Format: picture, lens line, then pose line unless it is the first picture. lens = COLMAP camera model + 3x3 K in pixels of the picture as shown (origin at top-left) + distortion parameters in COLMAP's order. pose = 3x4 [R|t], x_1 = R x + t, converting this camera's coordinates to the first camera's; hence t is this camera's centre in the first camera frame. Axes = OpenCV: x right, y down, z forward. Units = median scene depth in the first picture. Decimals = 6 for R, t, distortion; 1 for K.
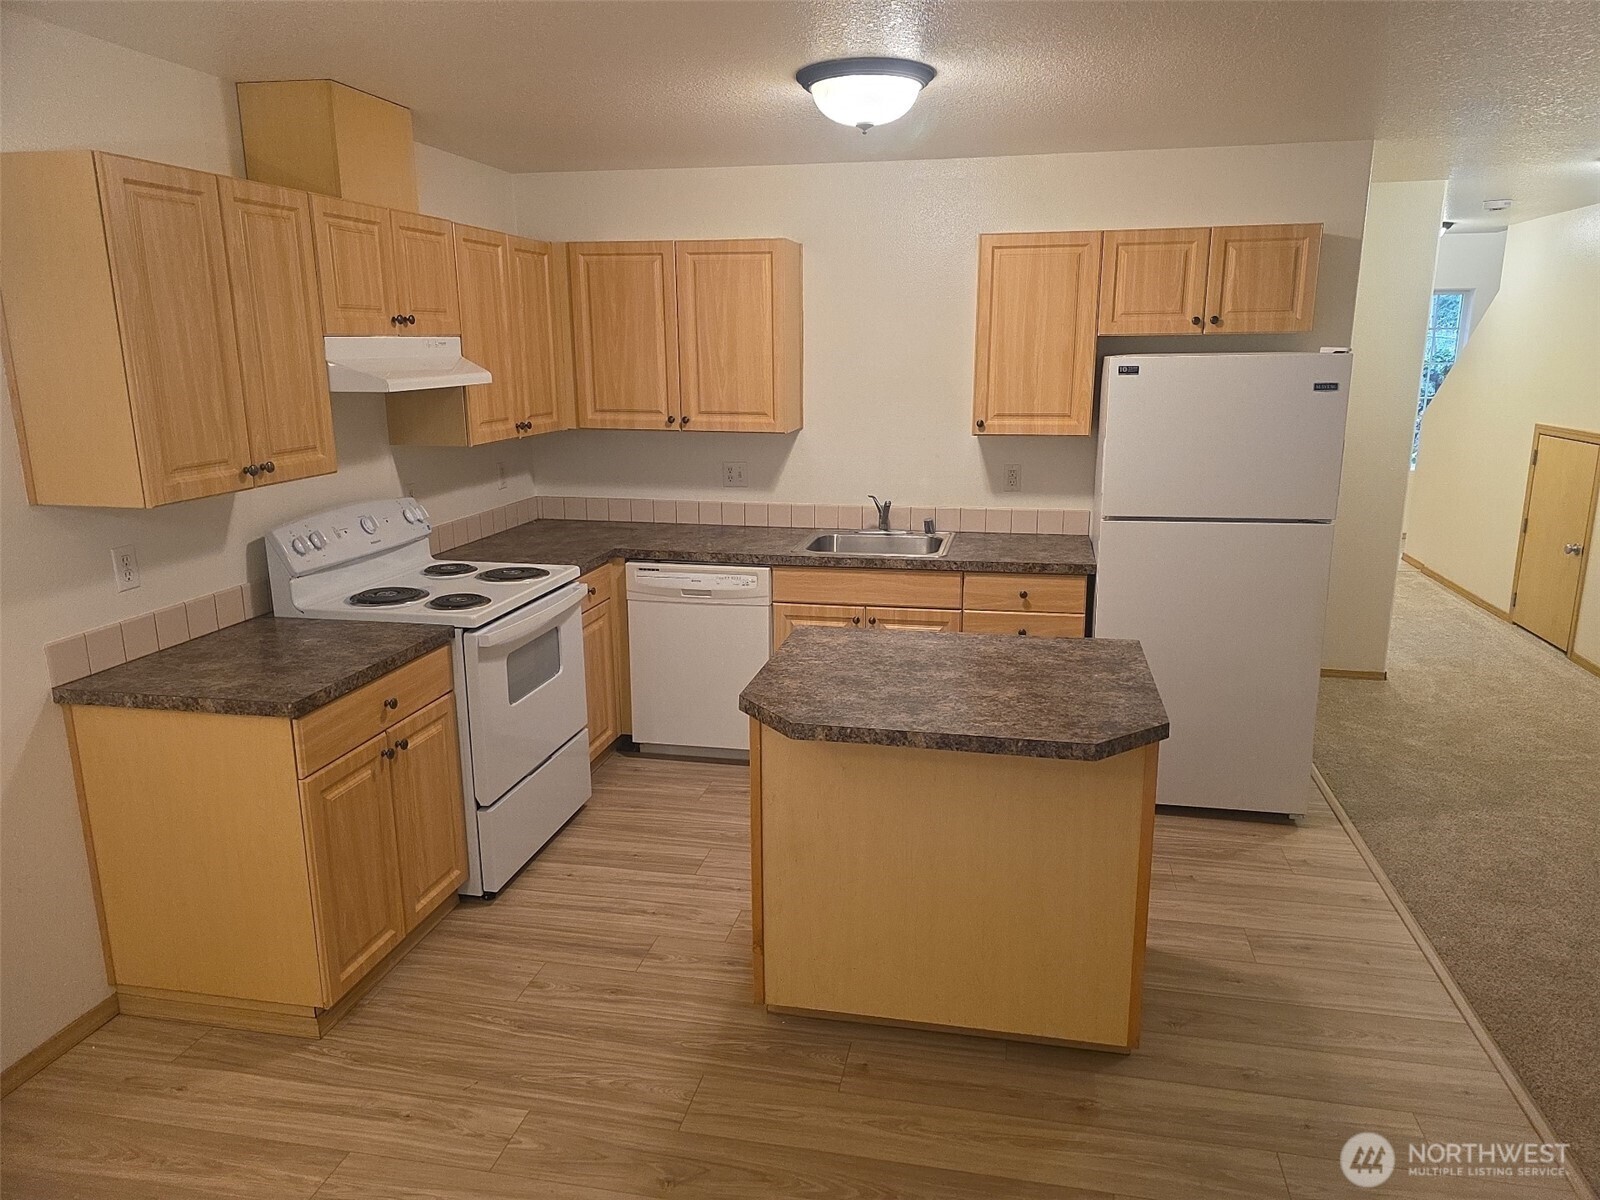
lens RADIAL K [[1057.0, 0, 805.5], [0, 1057.0, 601.0], [0, 0, 1]] dist [0.007015, -0.008229]
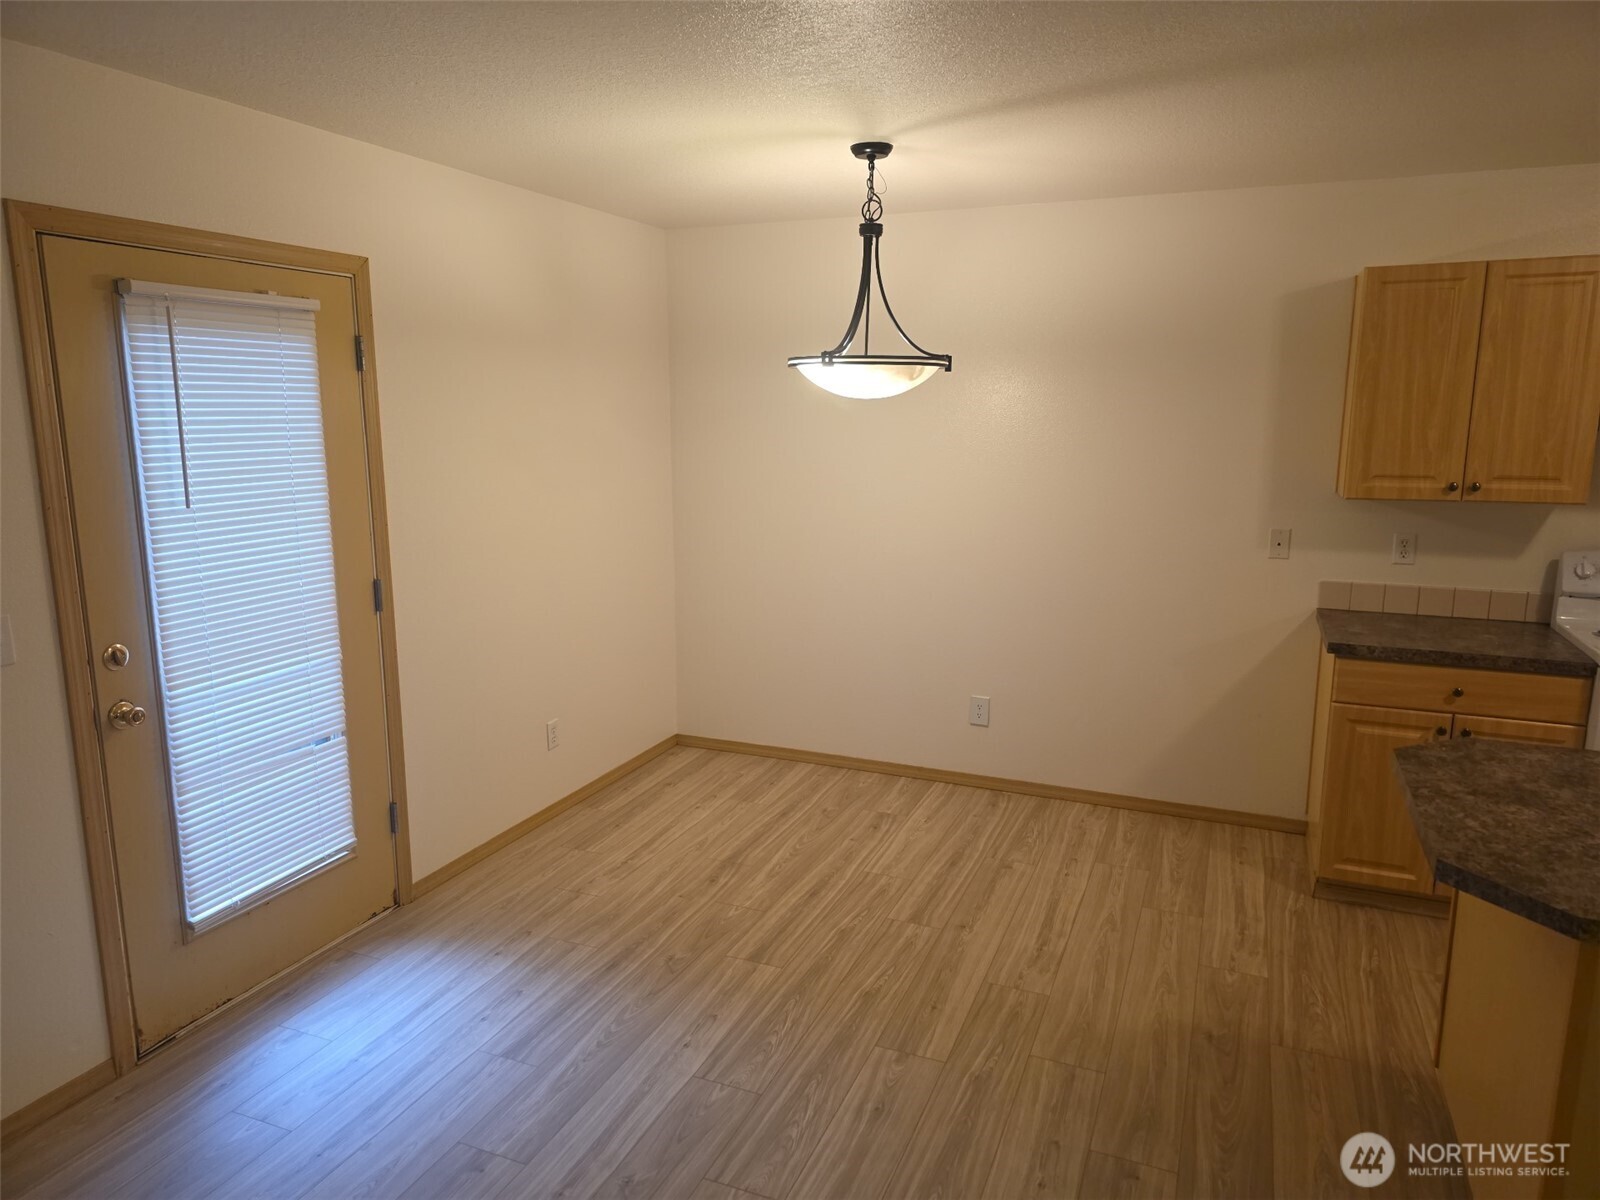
lens RADIAL K [[1057.0, 0, 798.5], [0, 1057.0, 598.8], [0, 0, 1]] dist [0.007015, -0.008229]
pose [[-0.185205, 0.187019, -0.964740, 0.634156], [-0.226751, 0.947099, 0.227130, -0.075856], [0.956182, 0.260821, -0.133000, 0.316504]]
